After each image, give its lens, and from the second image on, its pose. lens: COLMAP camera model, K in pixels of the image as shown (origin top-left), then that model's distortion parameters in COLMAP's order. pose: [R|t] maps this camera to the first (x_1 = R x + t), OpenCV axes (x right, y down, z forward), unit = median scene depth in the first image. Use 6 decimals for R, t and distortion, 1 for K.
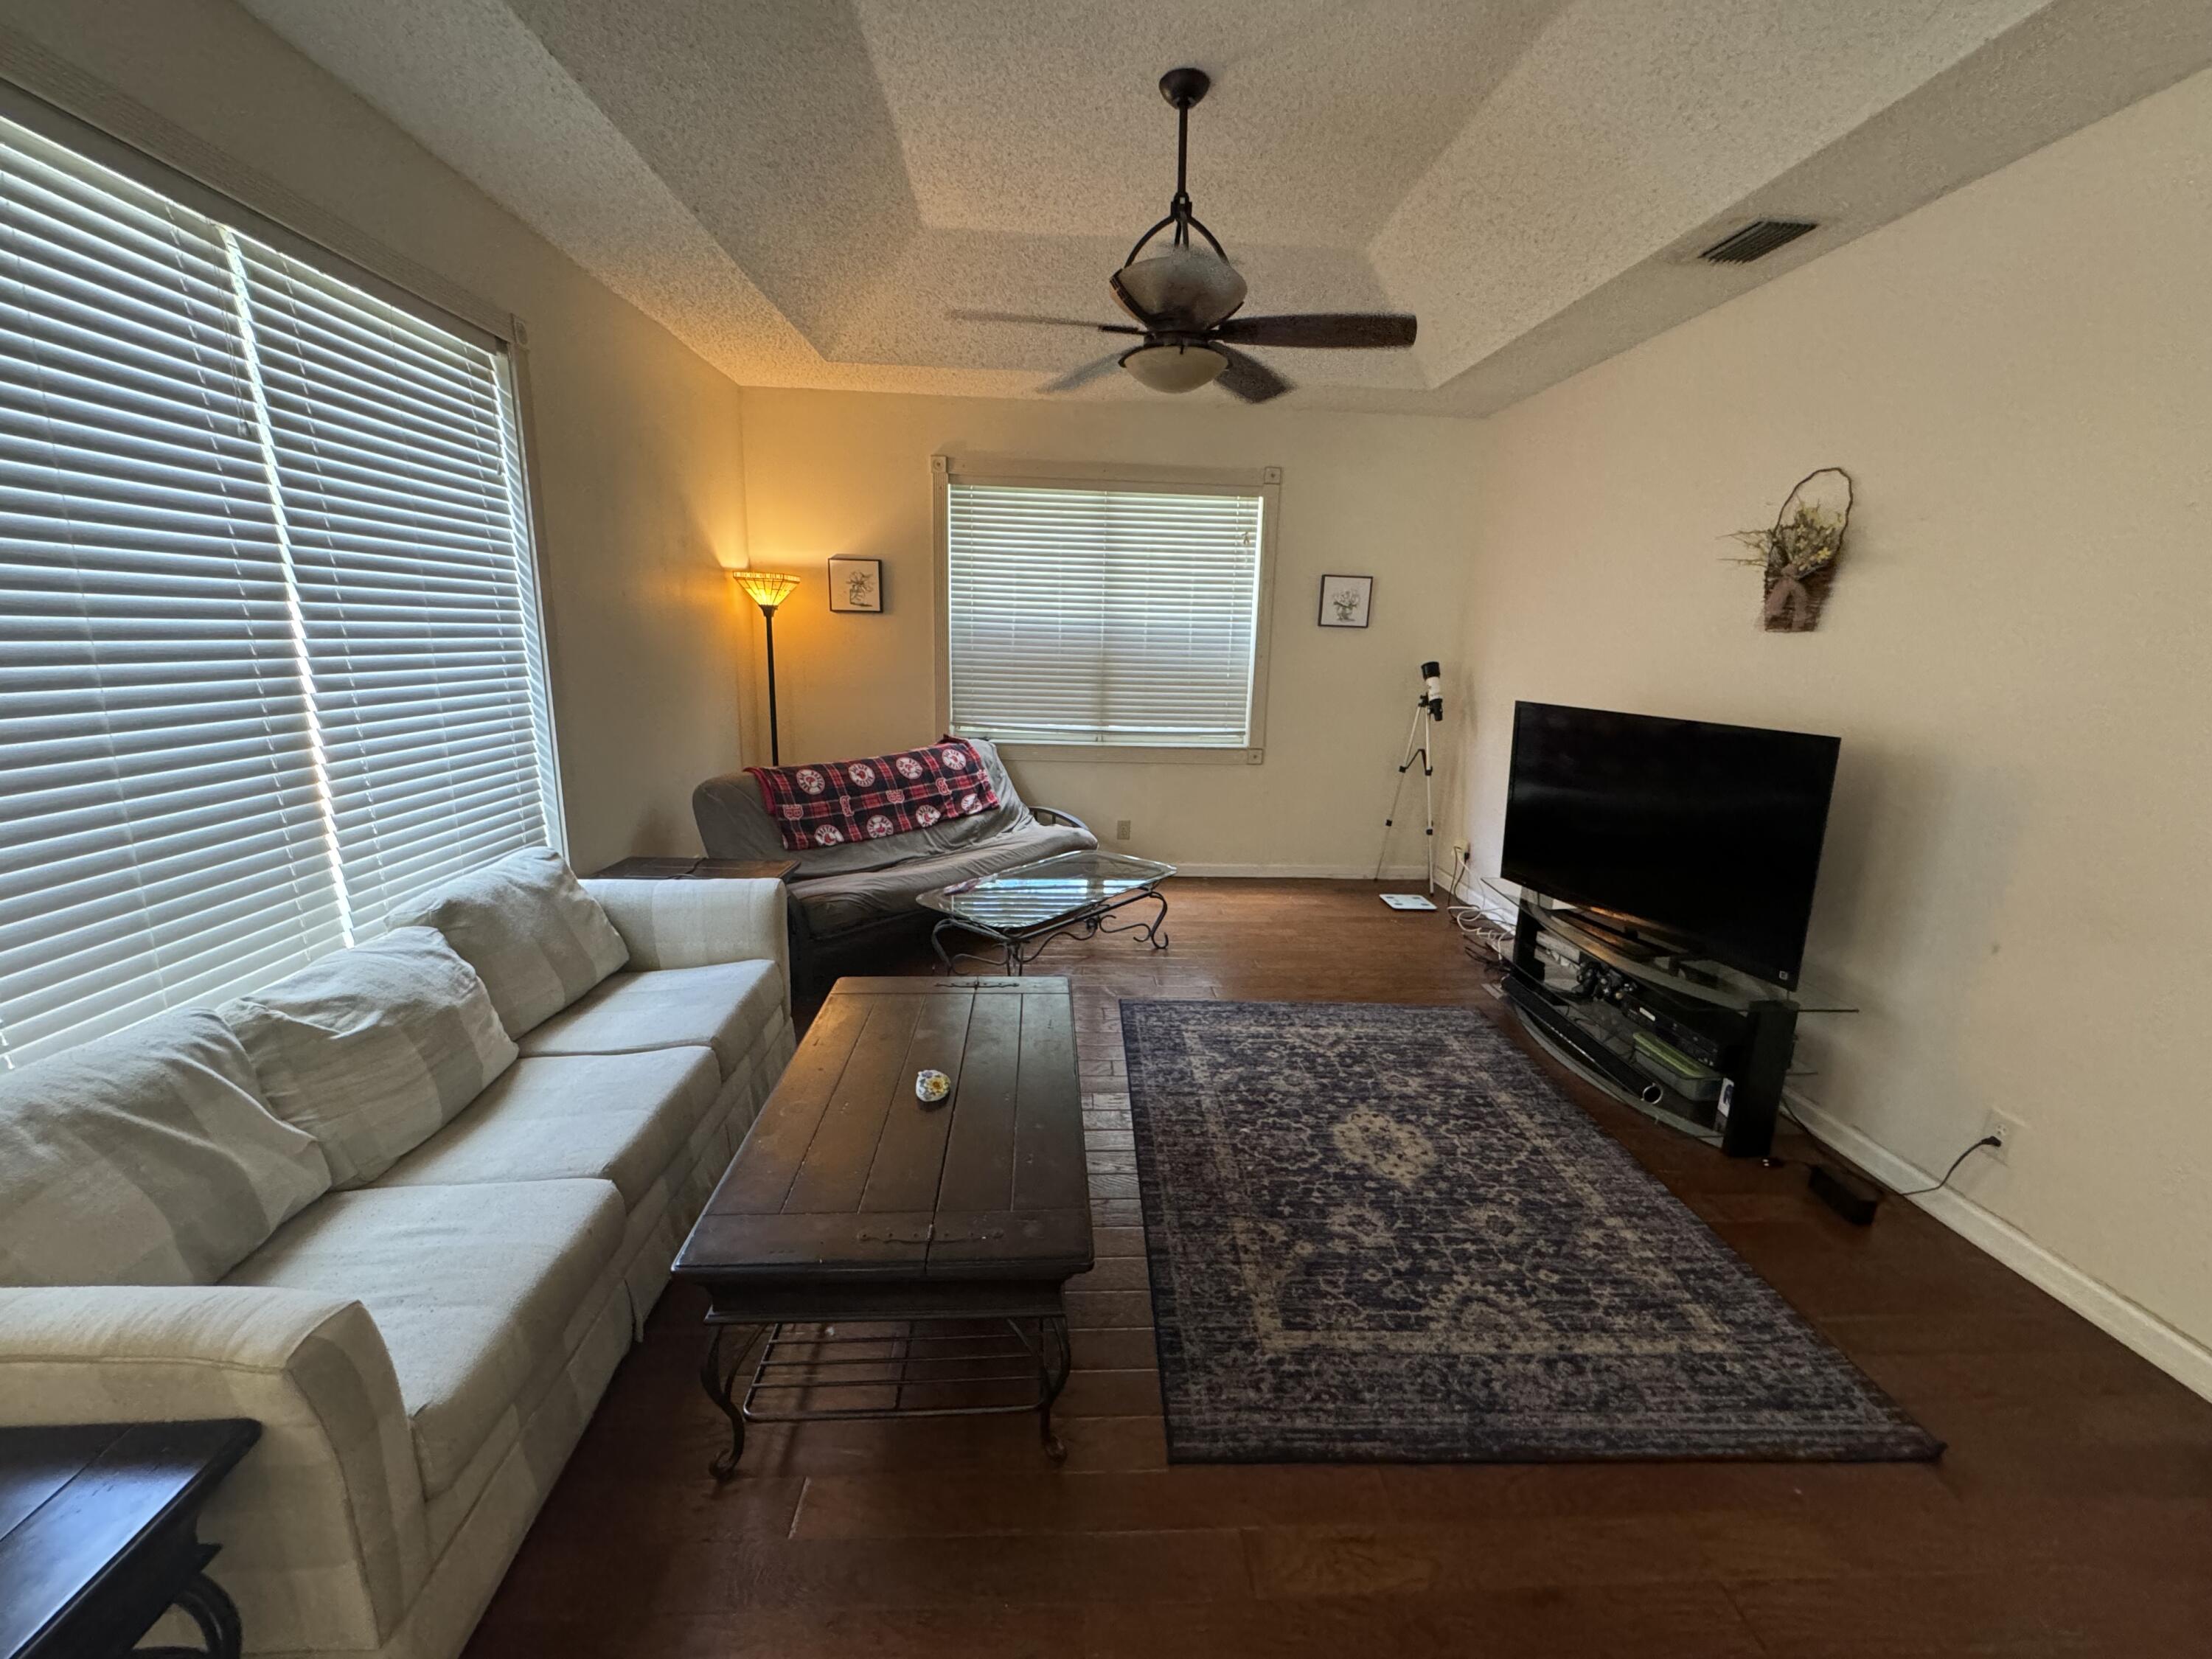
lens RADIAL K [[882.5, 0, 1105.7], [0, 882.5, 826.8], [0, 0, 1]] dist [-0.002528, 0.000496]
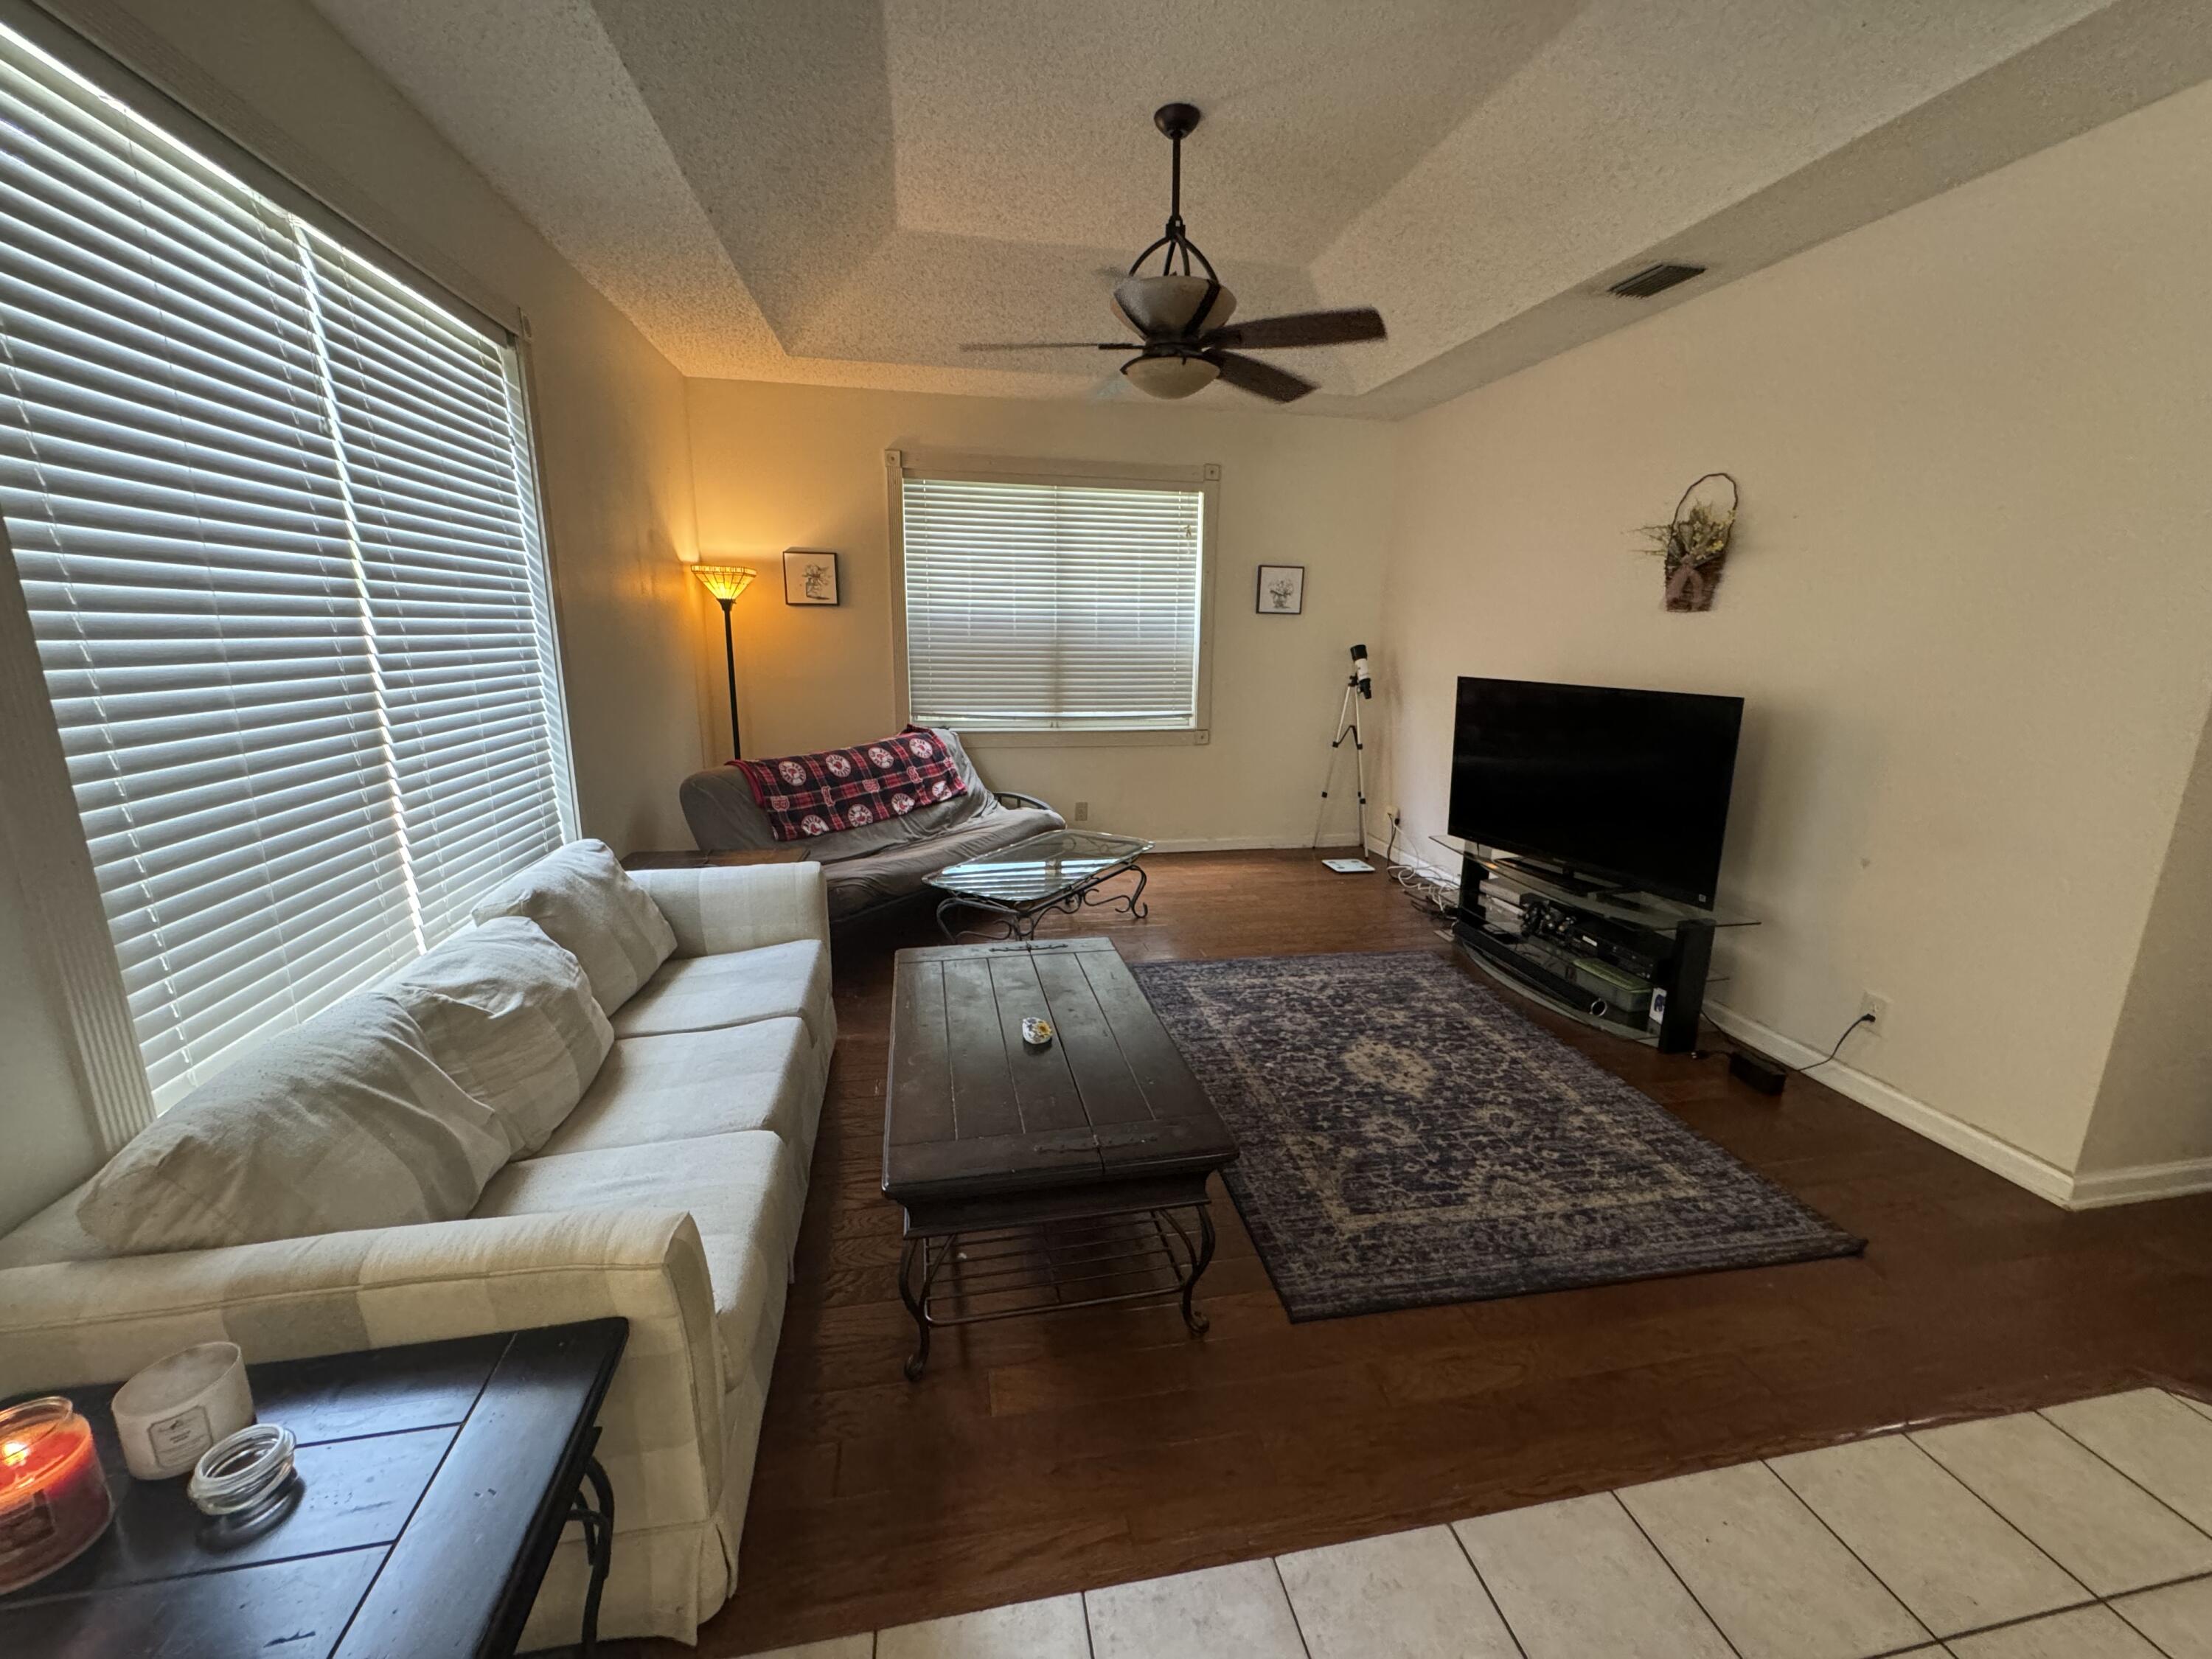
lens RADIAL K [[882.5, 0, 1105.7], [0, 882.5, 826.8], [0, 0, 1]] dist [-0.002528, 0.000496]
pose [[0.990413, -0.044261, 0.130856, -0.181214], [0.043030, 0.998999, 0.012216, 0.021033], [-0.131266, -0.006469, 0.991326, -0.079327]]
